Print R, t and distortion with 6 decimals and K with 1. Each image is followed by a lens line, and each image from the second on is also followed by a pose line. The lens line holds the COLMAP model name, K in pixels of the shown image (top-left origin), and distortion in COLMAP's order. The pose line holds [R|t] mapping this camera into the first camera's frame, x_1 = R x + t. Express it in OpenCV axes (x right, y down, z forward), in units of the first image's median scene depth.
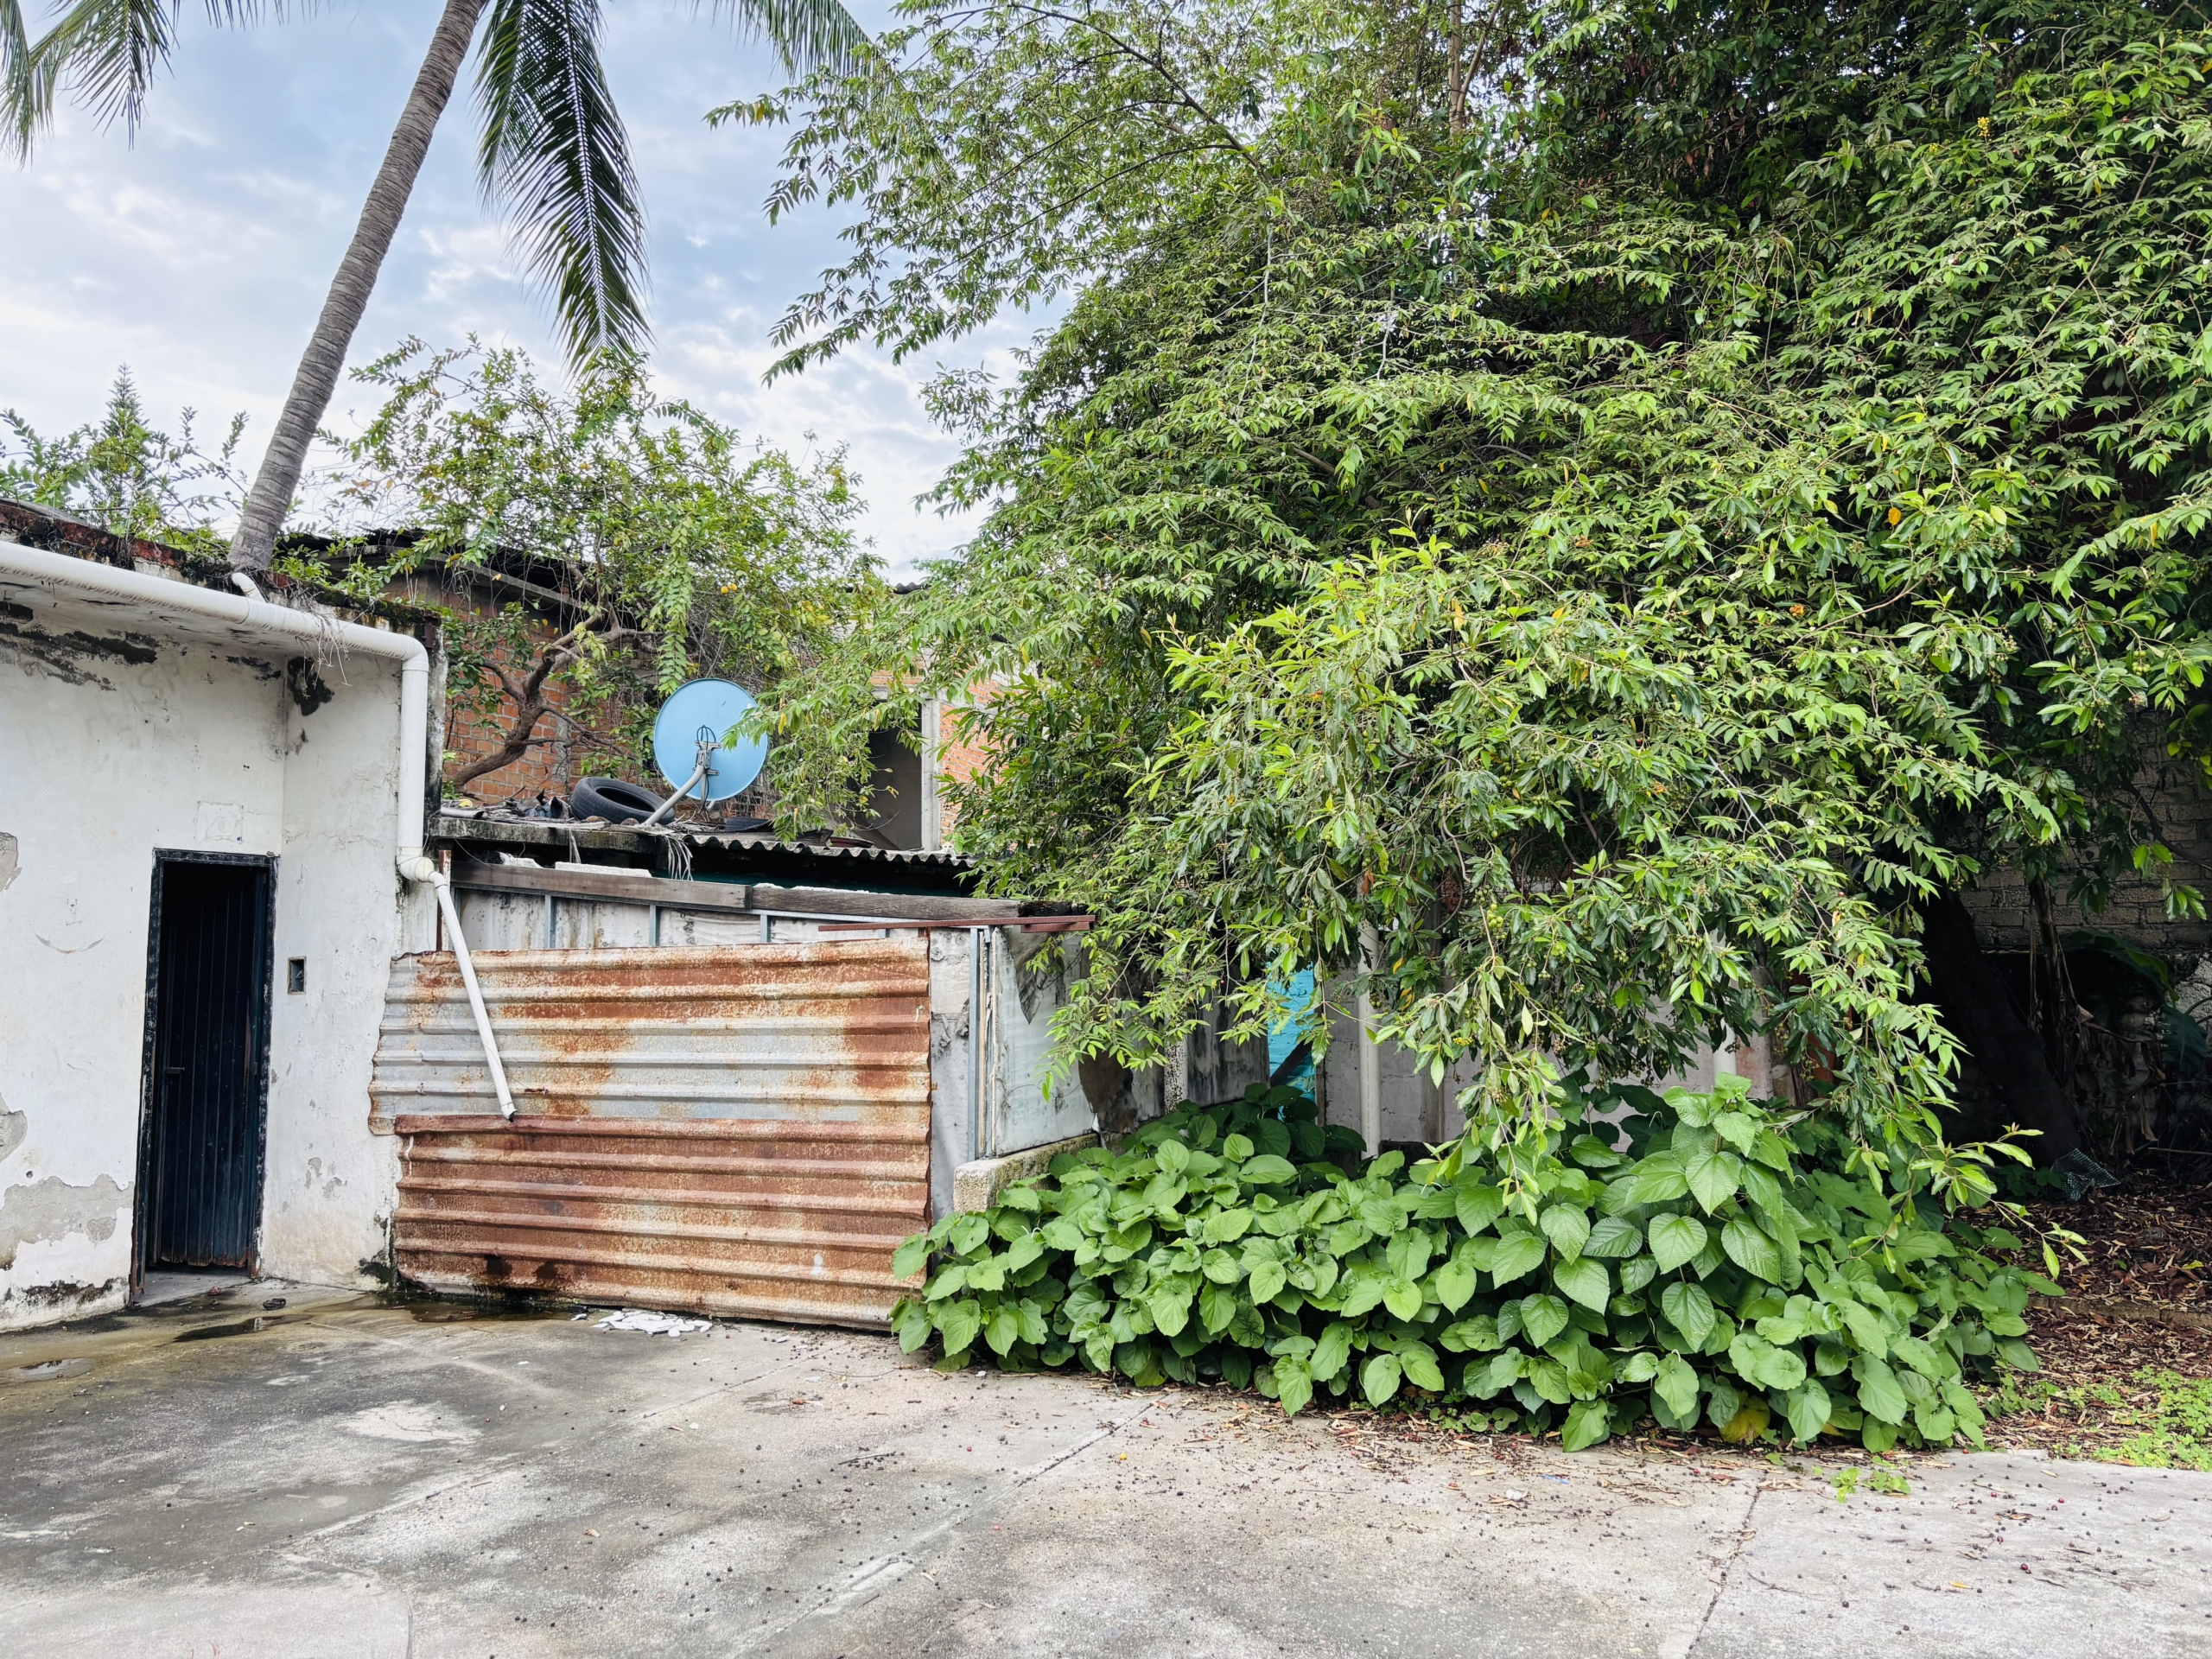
lens RADIAL K [[1664.1, 0, 1106.3], [0, 1664.1, 819.2], [0, 0, 1]] dist [0.050314, -0.062895]
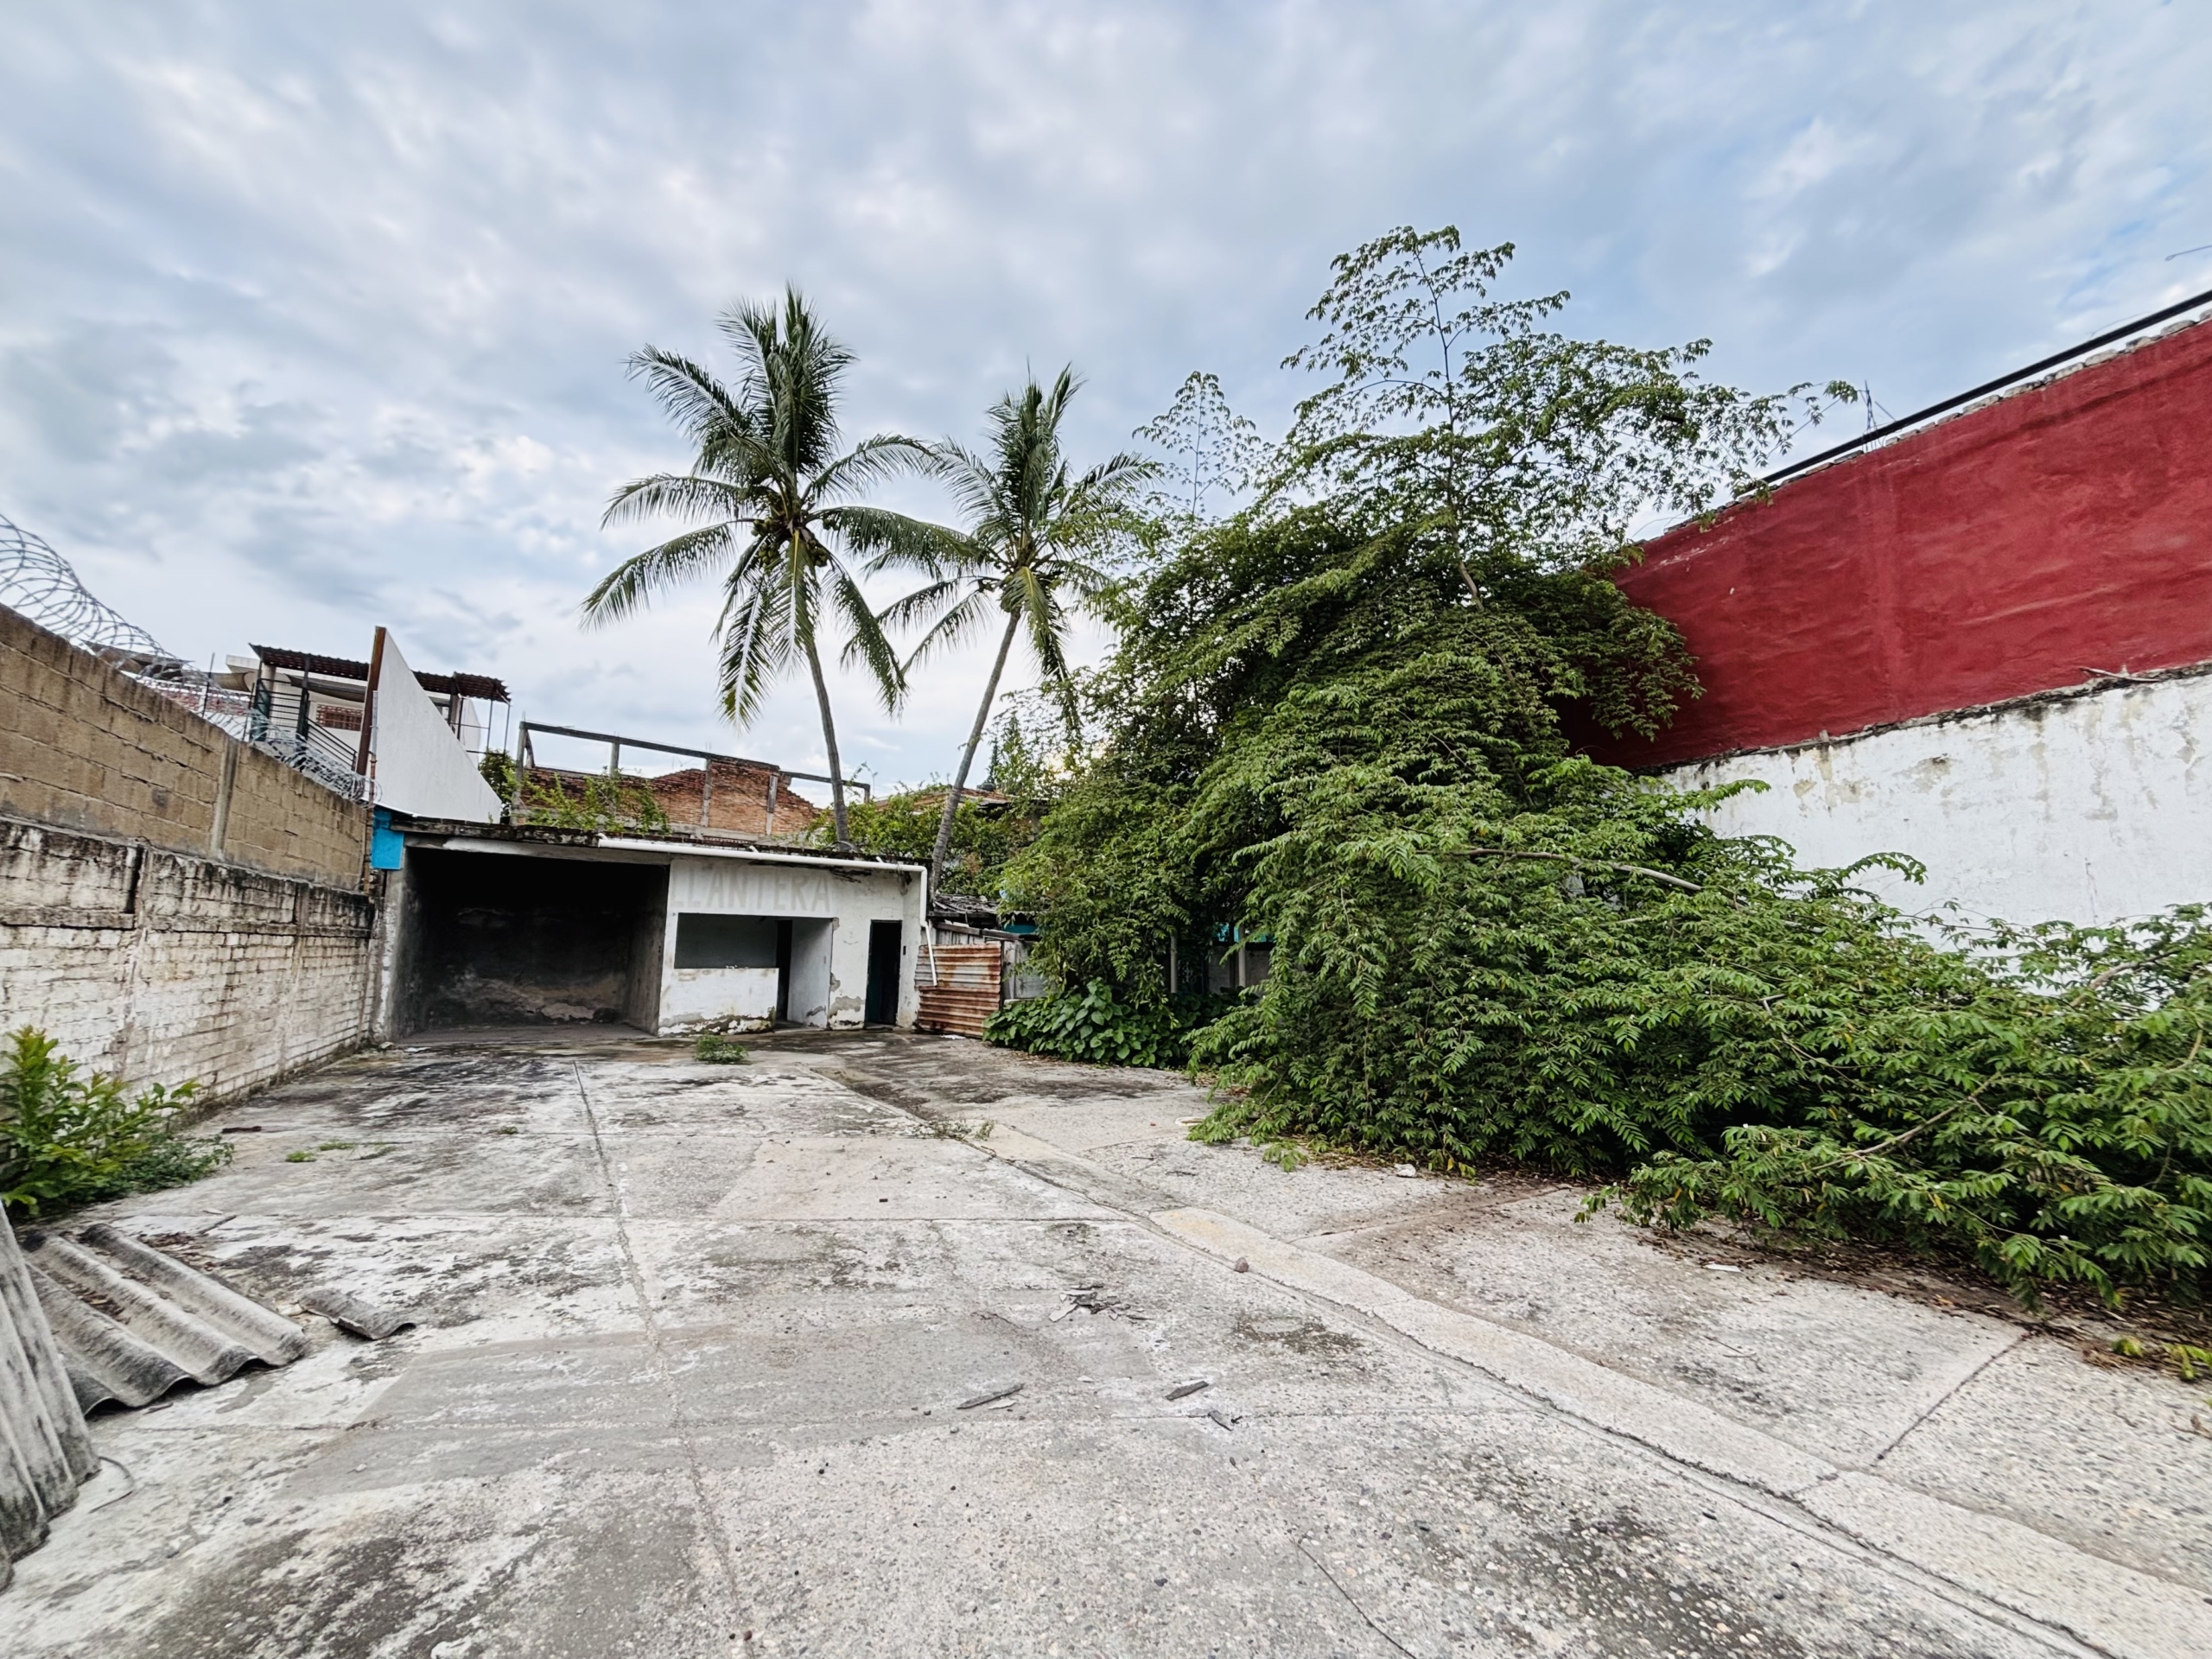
lens RADIAL K [[892.6, 0, 1108.9], [0, 892.6, 828.6], [0, 0, 1]] dist [-0.002845, 0.000685]
pose [[0.887474, -0.047082, -0.458447, 1.018515], [0.023169, 0.998068, -0.057650, -0.069128], [0.460275, 0.040541, 0.886850, -0.728368]]
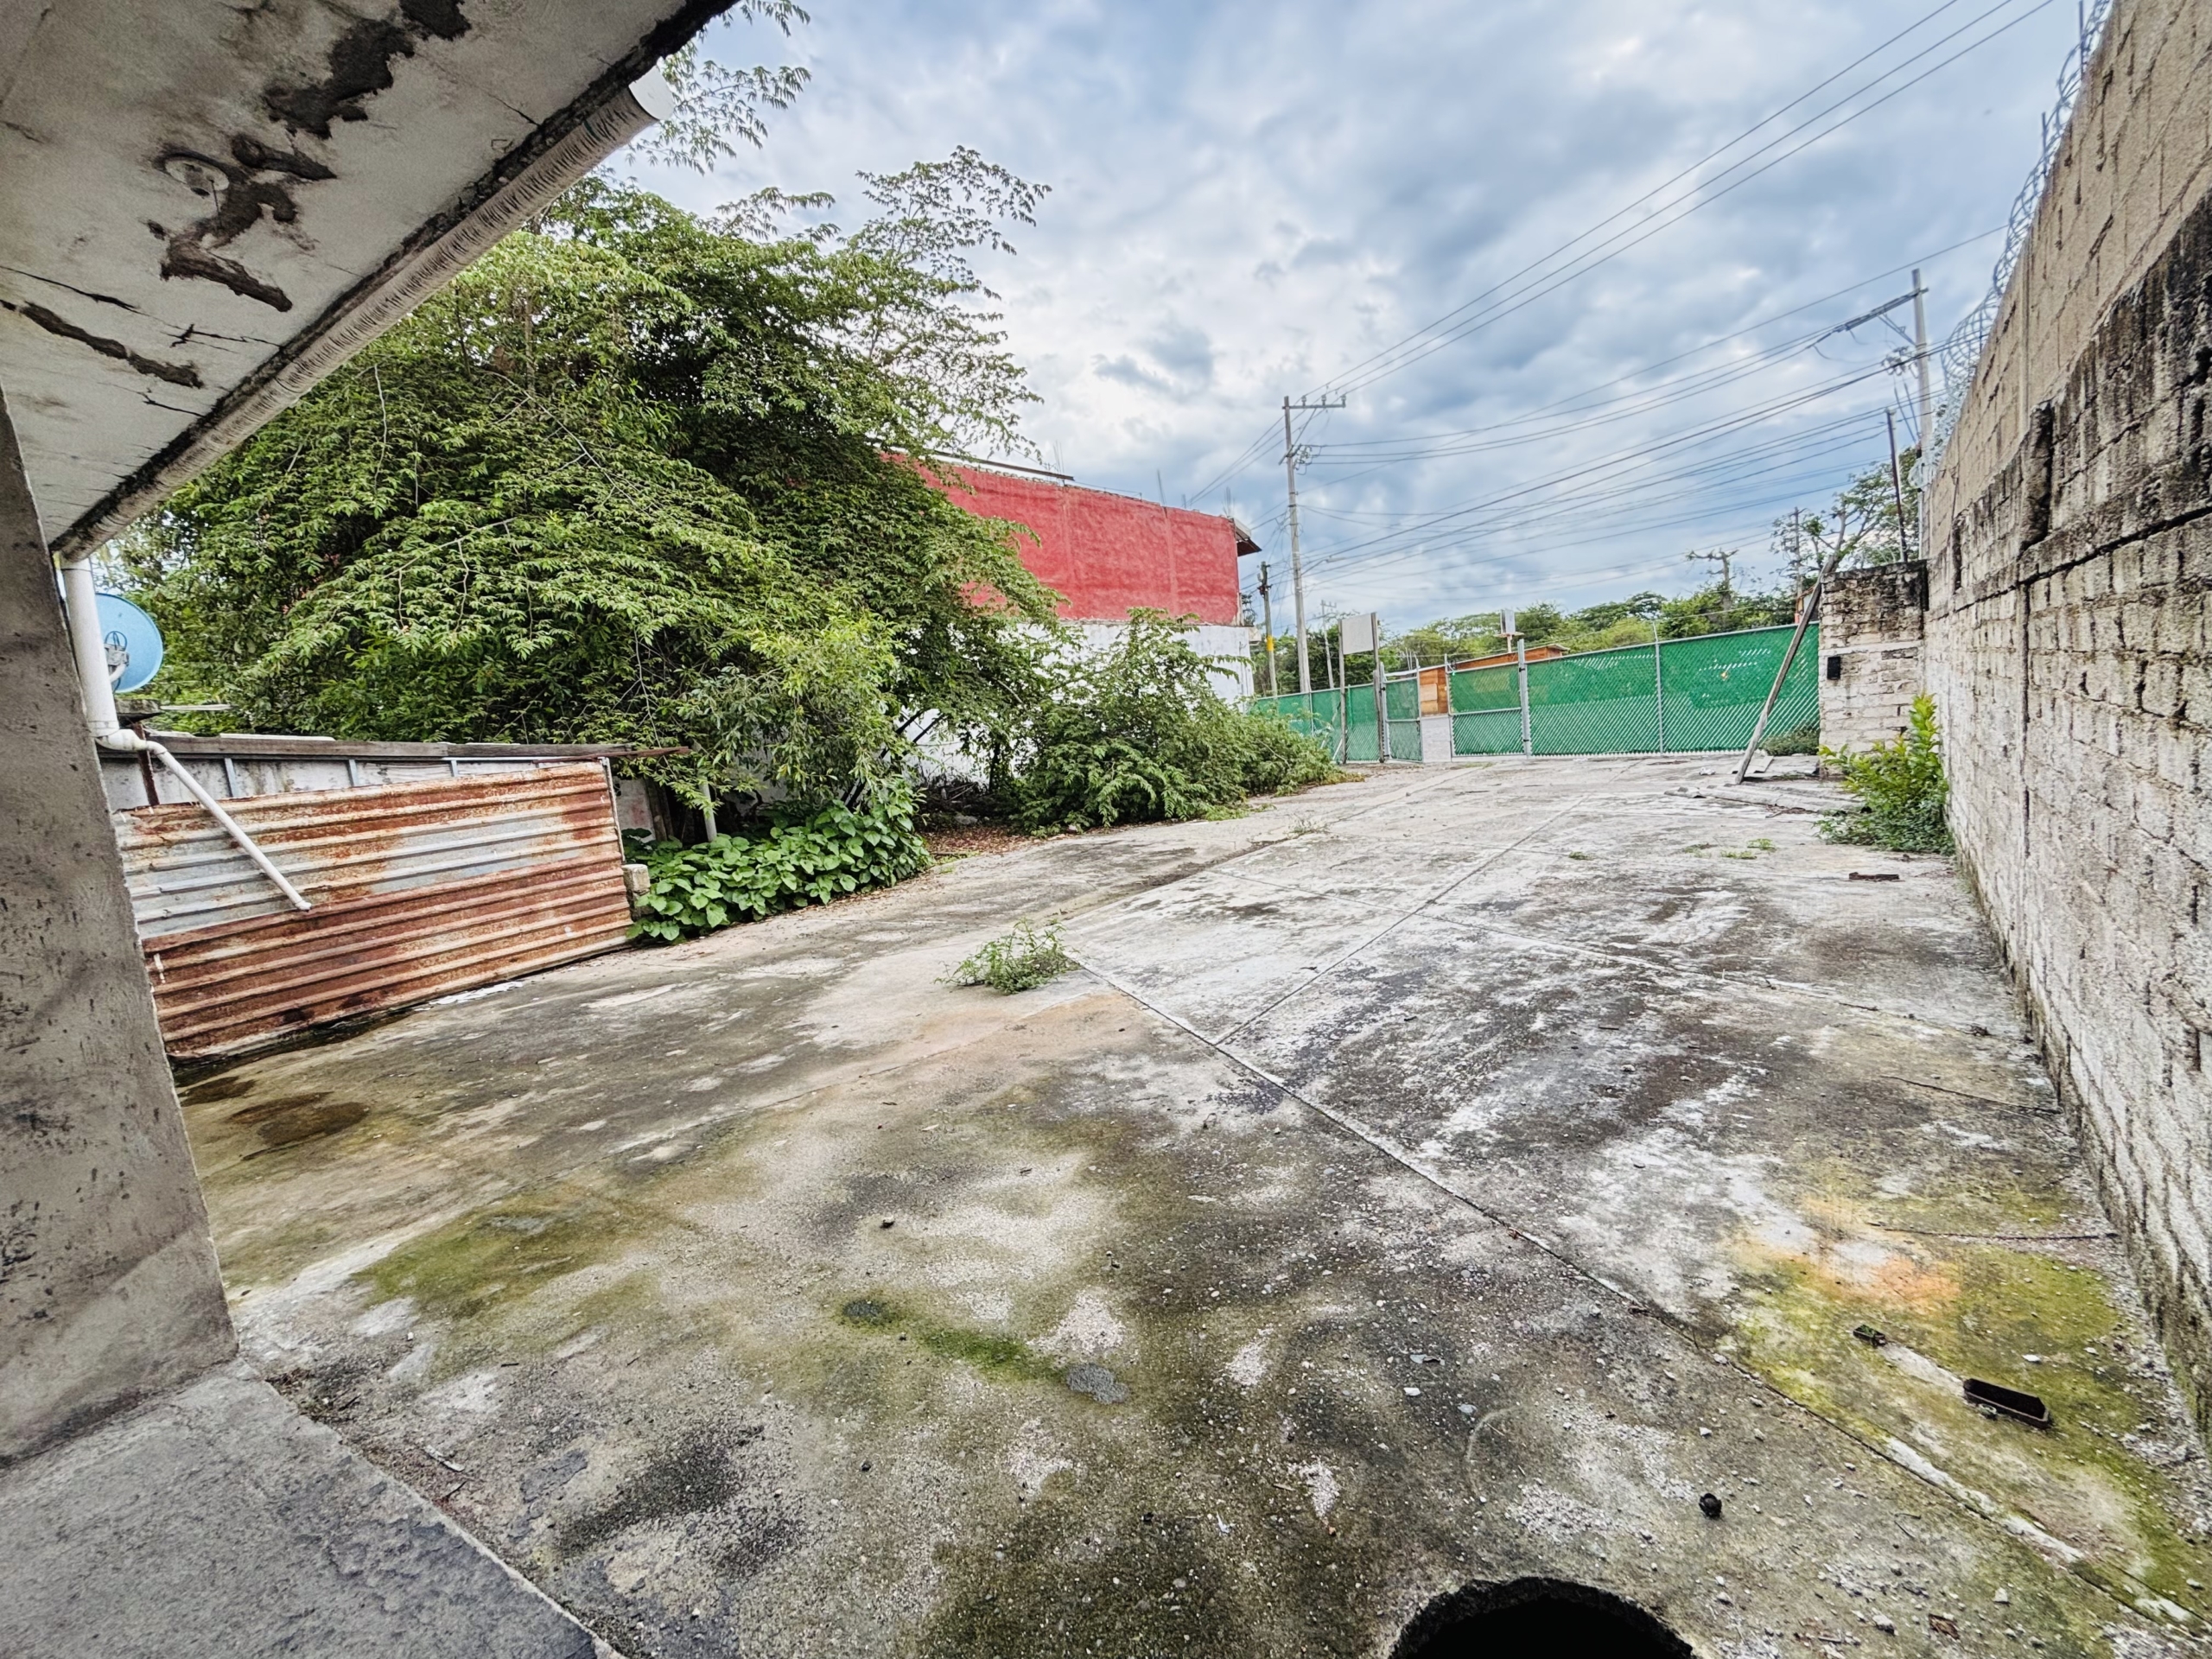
lens RADIAL K [[892.6, 0, 1103.3], [0, 892.6, 838.0], [0, 0, 1]] dist [-0.002845, 0.000685]
pose [[0.123477, -0.123712, 0.984606, -1.022402], [0.020281, 0.992306, 0.122136, 0.038100], [-0.992140, 0.004888, 0.125036, 0.225254]]
